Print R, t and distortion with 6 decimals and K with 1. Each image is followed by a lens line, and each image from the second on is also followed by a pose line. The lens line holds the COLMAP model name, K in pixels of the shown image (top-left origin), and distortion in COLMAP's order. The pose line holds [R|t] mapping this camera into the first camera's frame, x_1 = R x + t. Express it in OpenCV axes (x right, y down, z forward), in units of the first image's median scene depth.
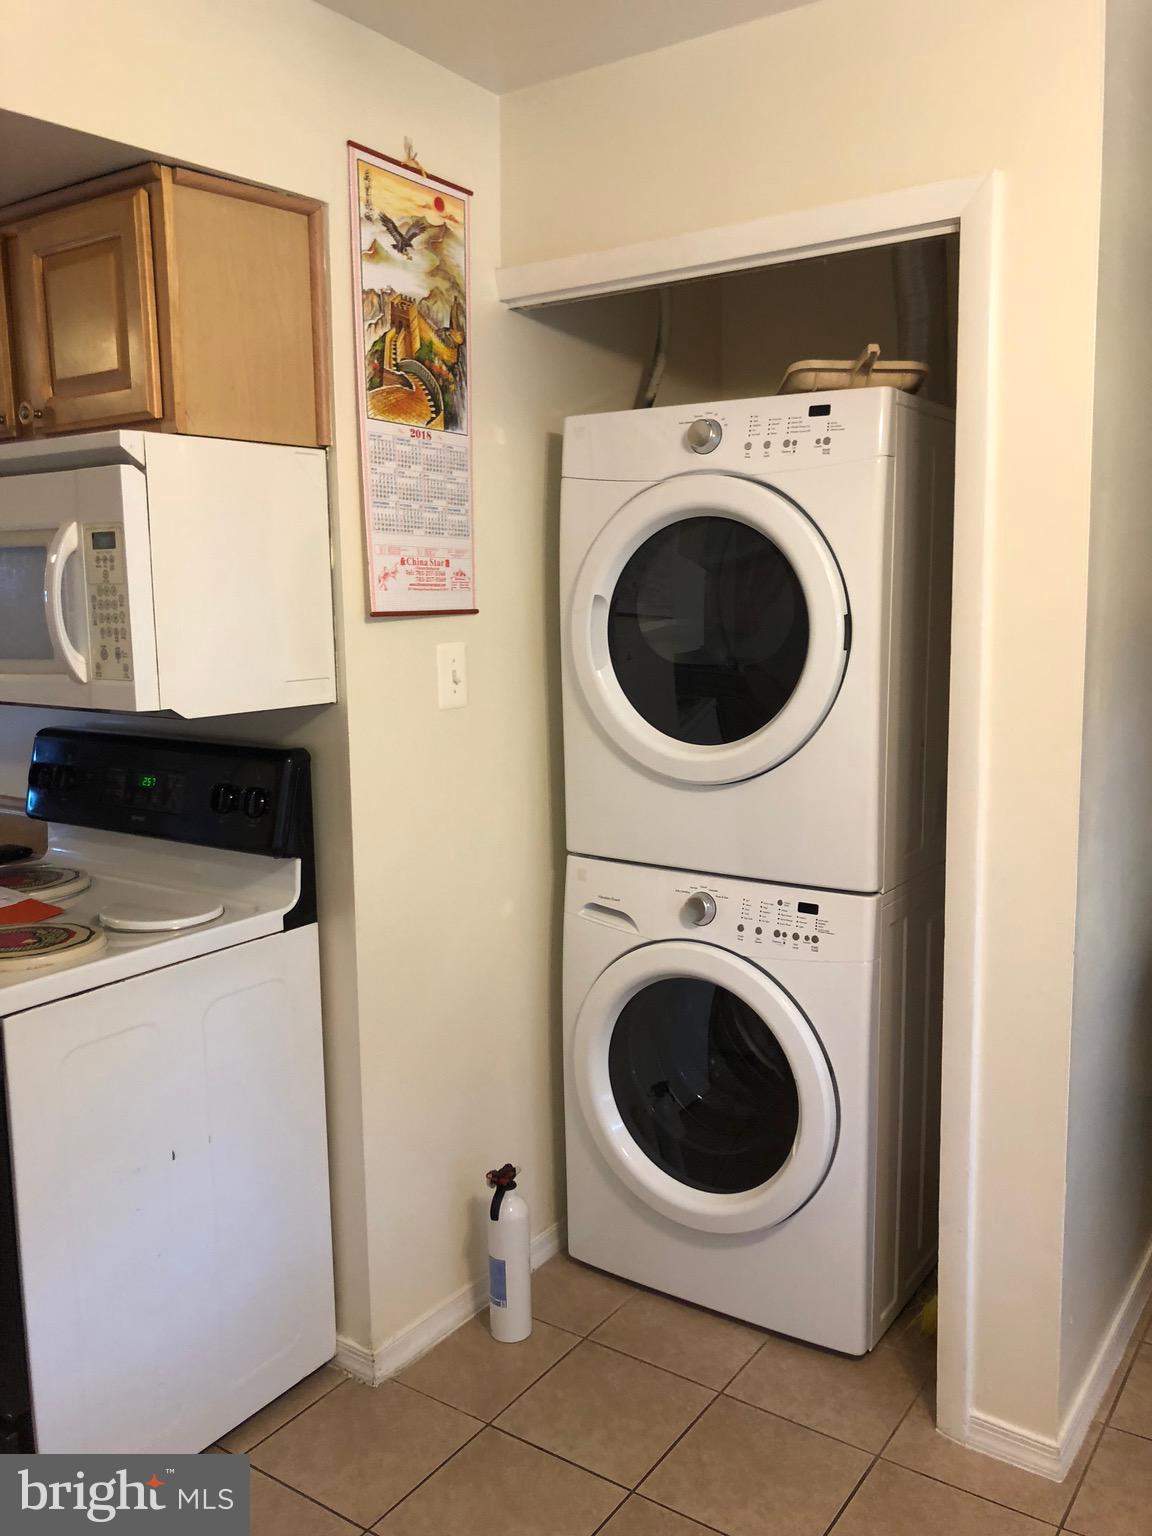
lens RADIAL K [[1270.1, 0, 579.9], [0, 1270.1, 764.6], [0, 0, 1]] dist [0.003257, -0.004414]
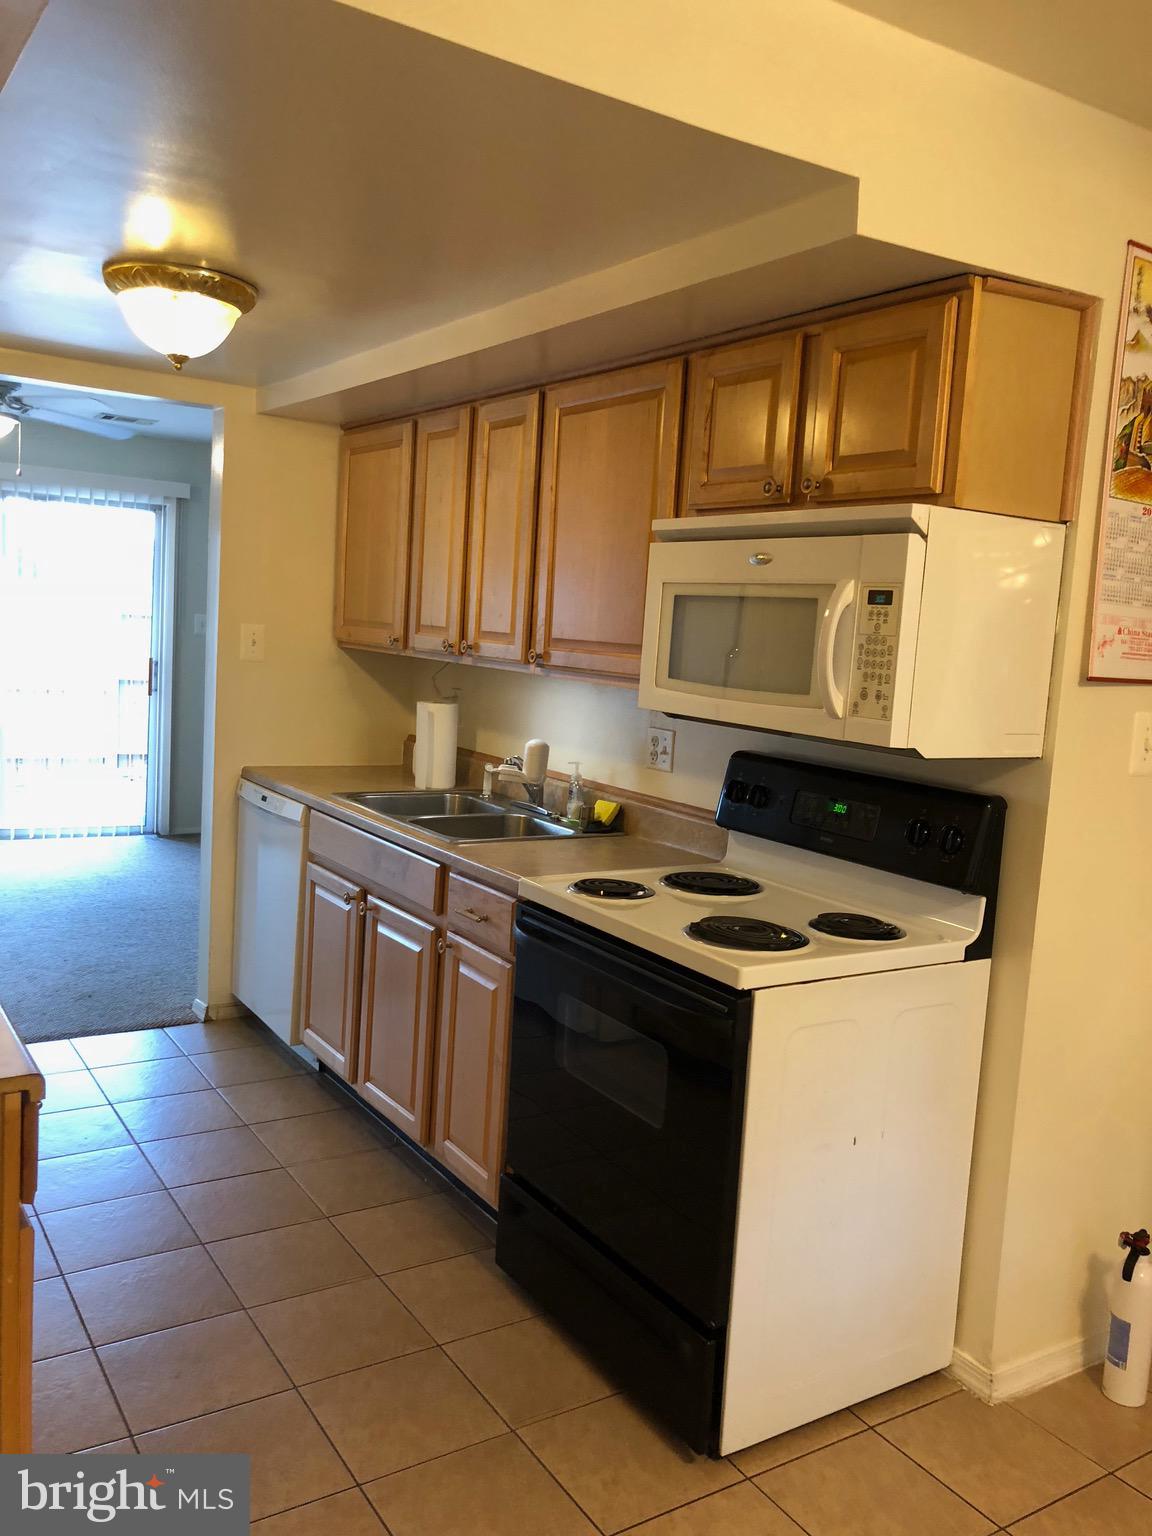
lens RADIAL K [[1270.1, 0, 570.6], [0, 1270.1, 773.9], [0, 0, 1]] dist [0.003257, -0.004414]
pose [[0.915444, 0.116831, -0.385115, -0.144941], [-0.128540, 0.991693, -0.004702, 0.021278], [0.381366, 0.053807, 0.922857, -0.143951]]
